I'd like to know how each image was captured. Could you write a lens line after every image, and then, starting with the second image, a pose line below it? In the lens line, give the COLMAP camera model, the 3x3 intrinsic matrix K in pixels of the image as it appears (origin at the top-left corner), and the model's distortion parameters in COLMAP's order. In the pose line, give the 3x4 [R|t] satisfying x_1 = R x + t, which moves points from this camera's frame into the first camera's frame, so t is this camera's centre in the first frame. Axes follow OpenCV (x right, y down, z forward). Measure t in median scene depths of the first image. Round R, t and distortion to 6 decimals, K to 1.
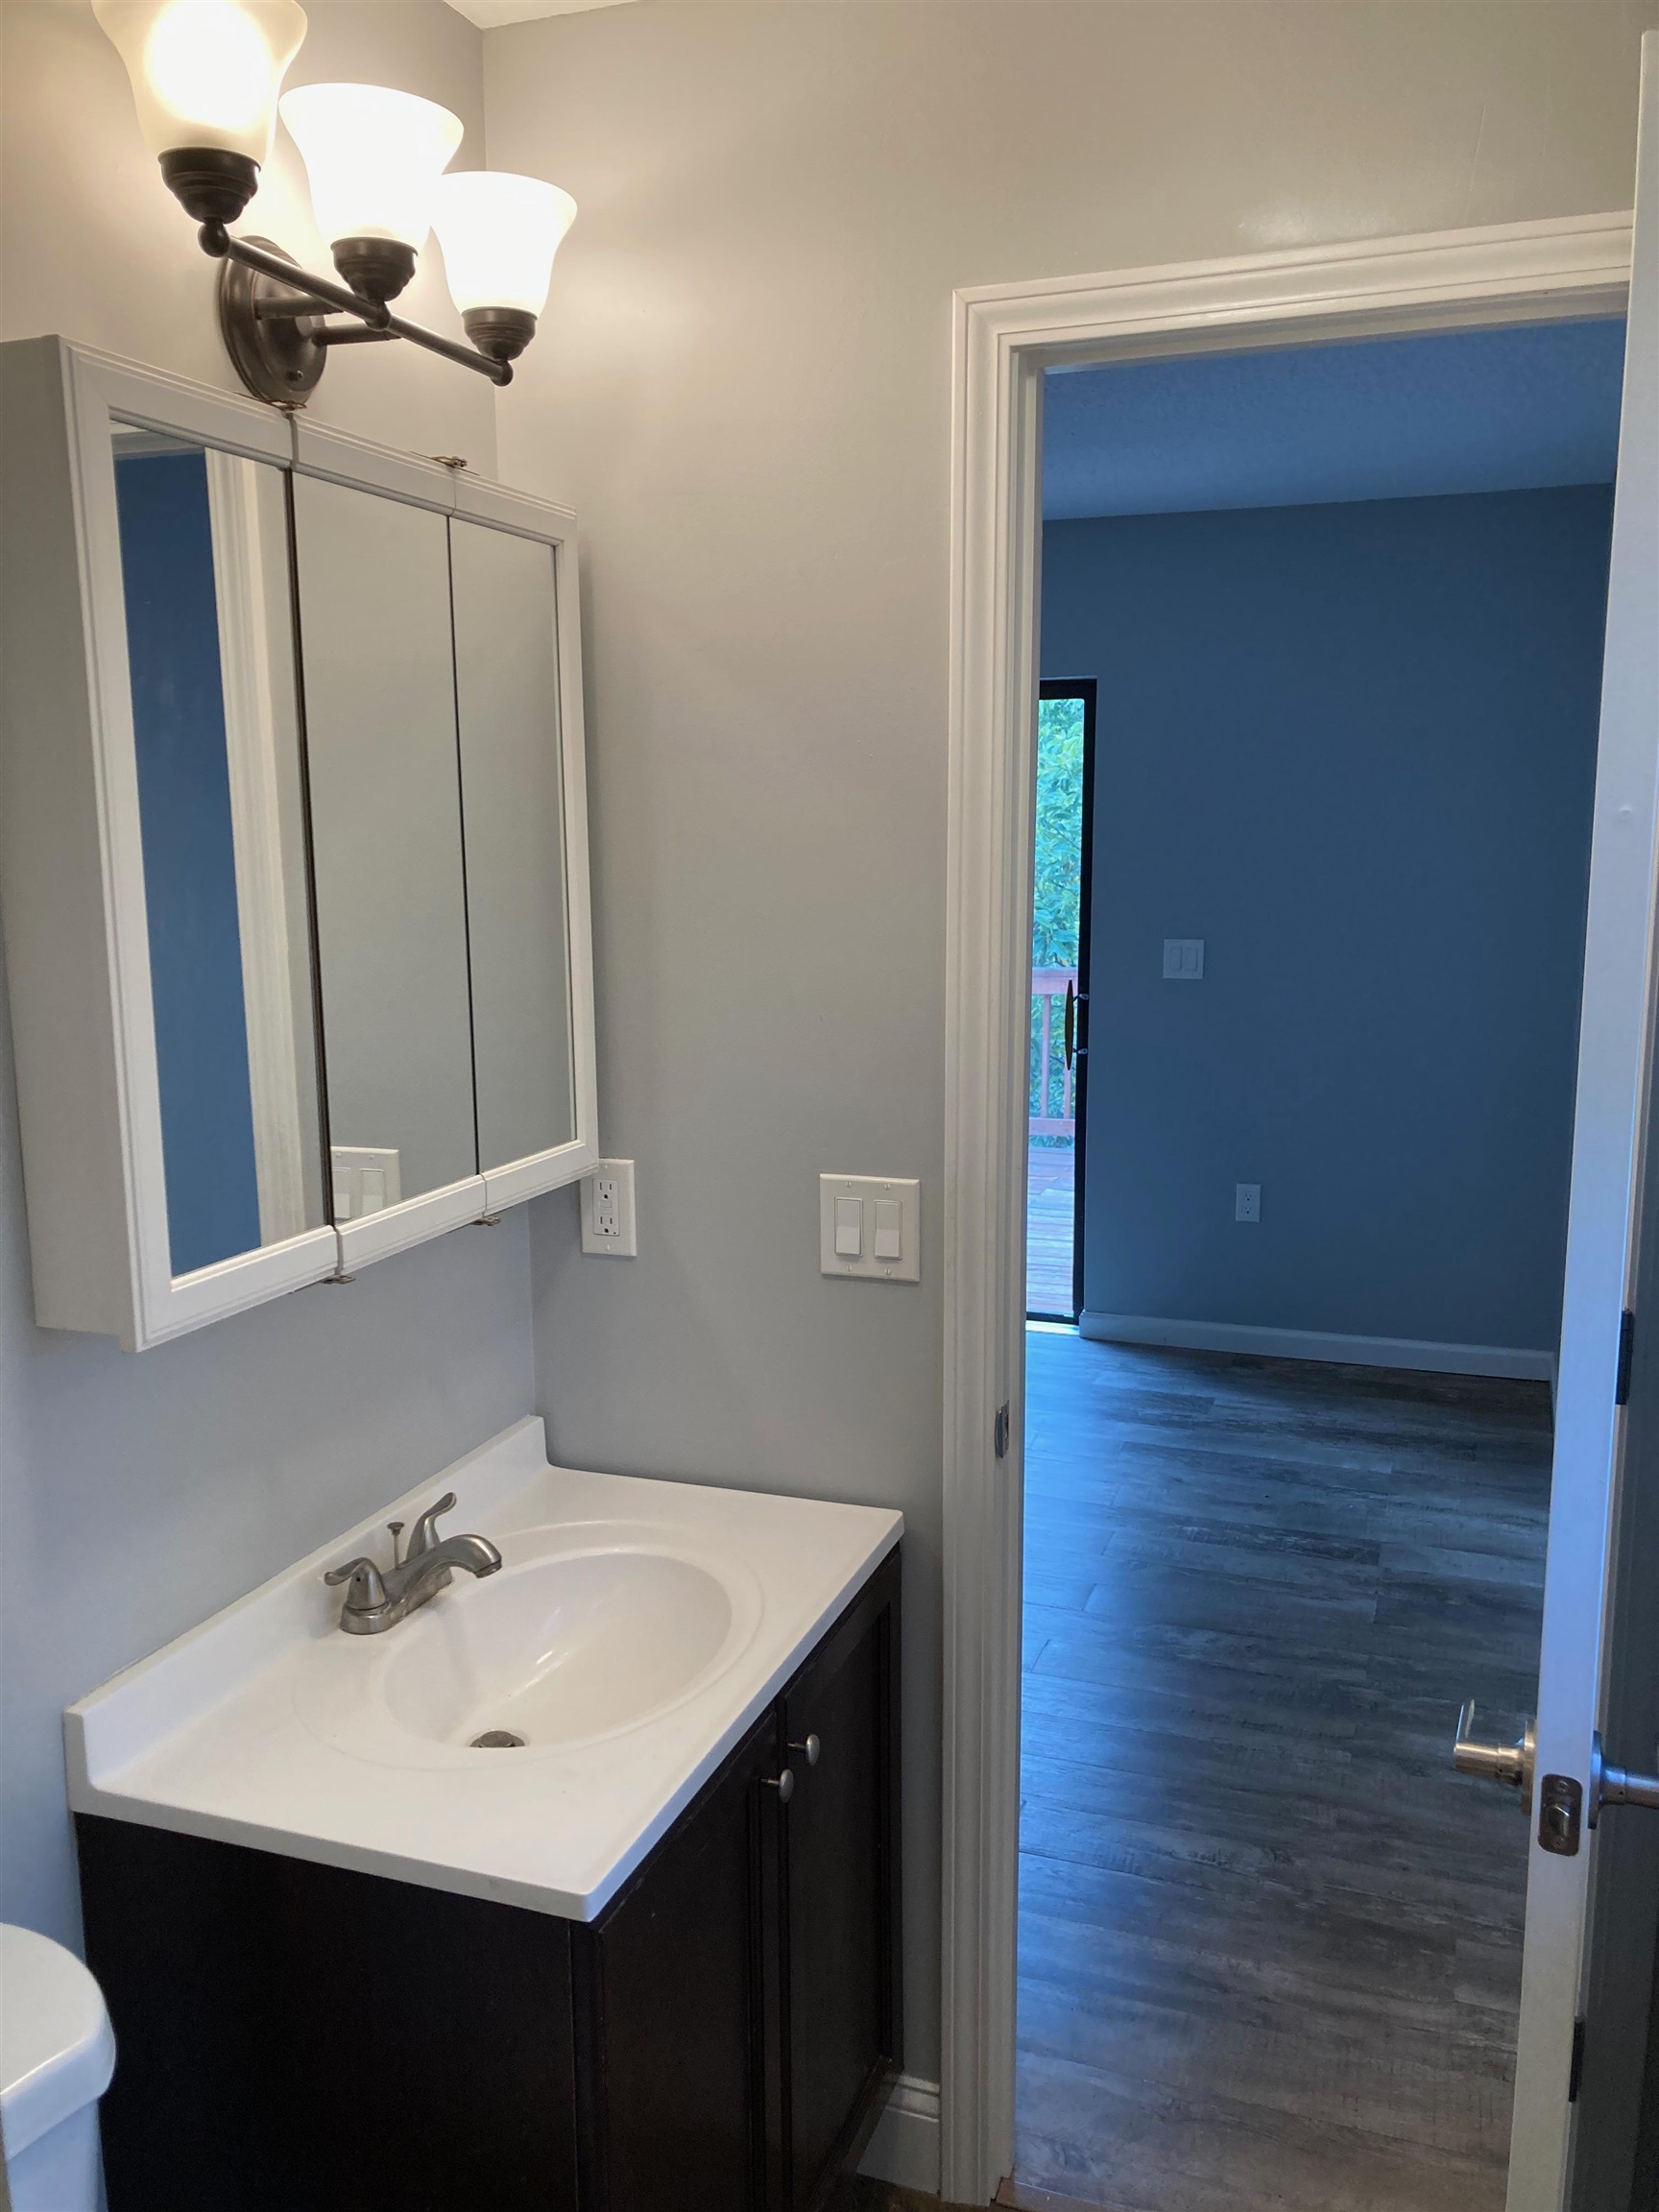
lens RADIAL K [[1827.1, 0, 825.6], [0, 1827.1, 1113.1], [0, 0, 1]] dist [0.056553, -0.055030]
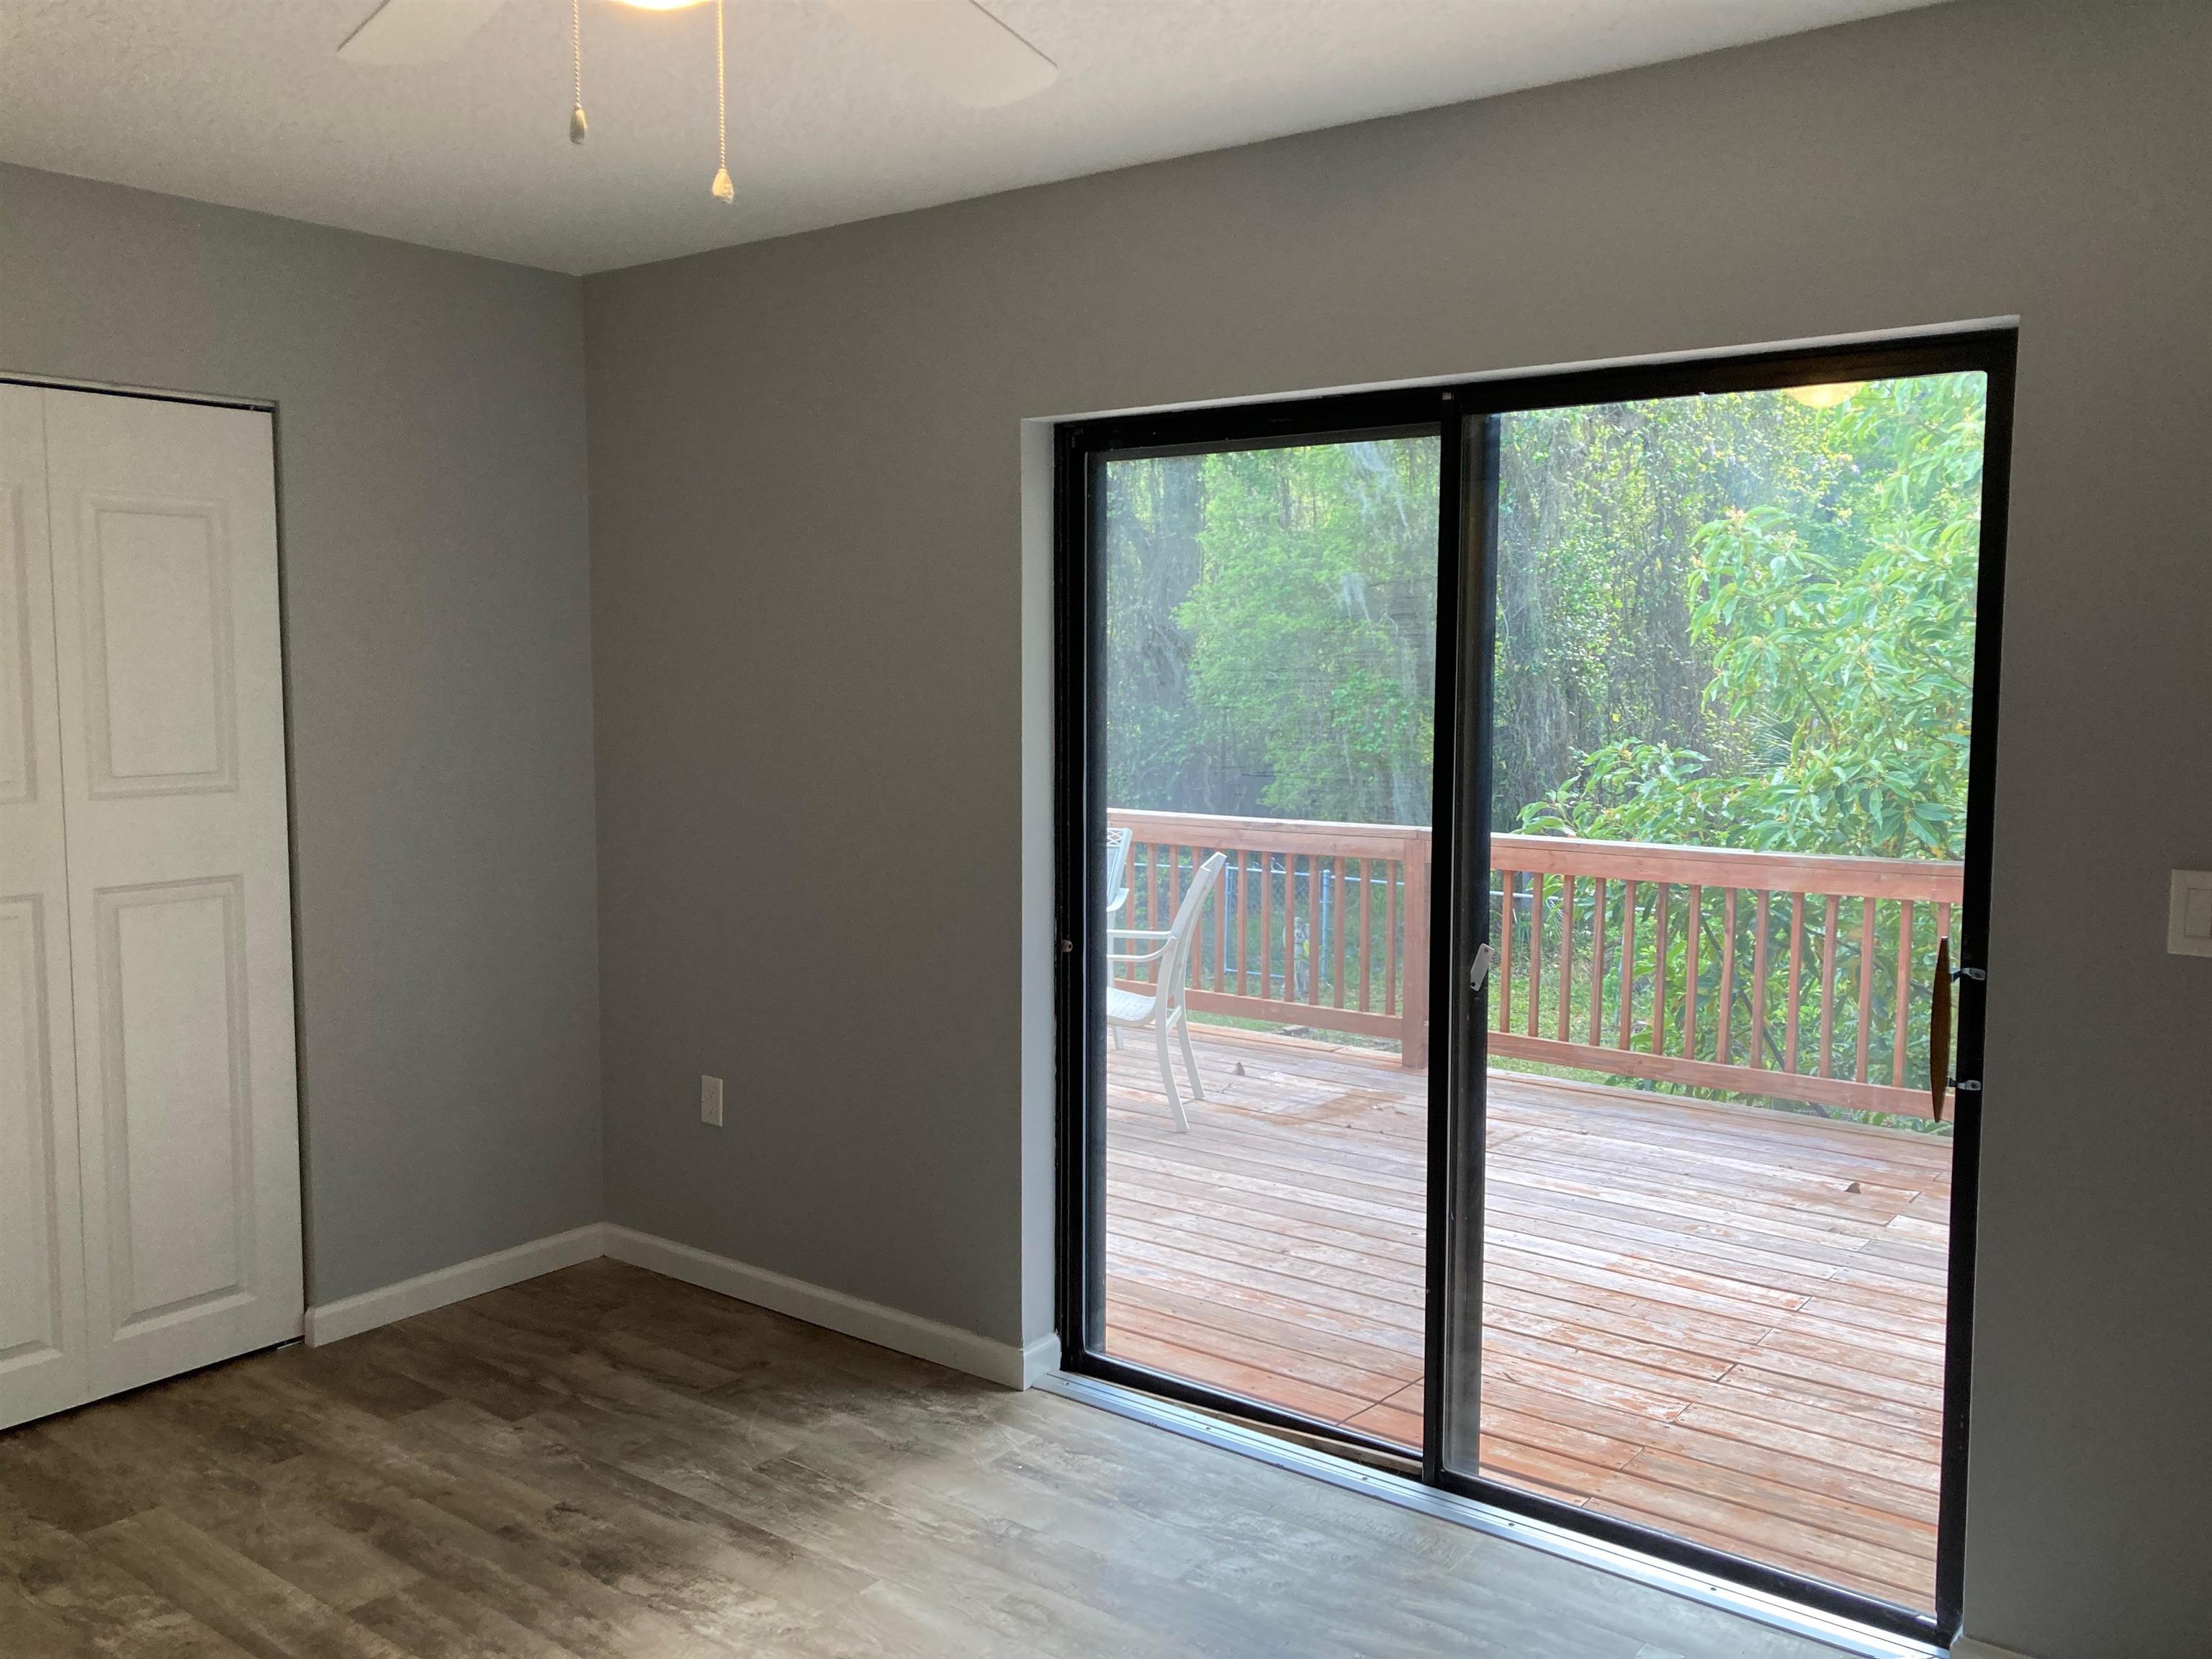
lens RADIAL K [[1827.1, 0, 1095.1], [0, 1827.1, 817.7], [0, 0, 1]] dist [0.056553, -0.055030]
pose [[0.955276, 0.030763, -0.294110, 0.059091], [-0.051417, 0.996704, -0.062752, -0.060826], [0.291210, 0.075068, 0.953709, 0.445657]]
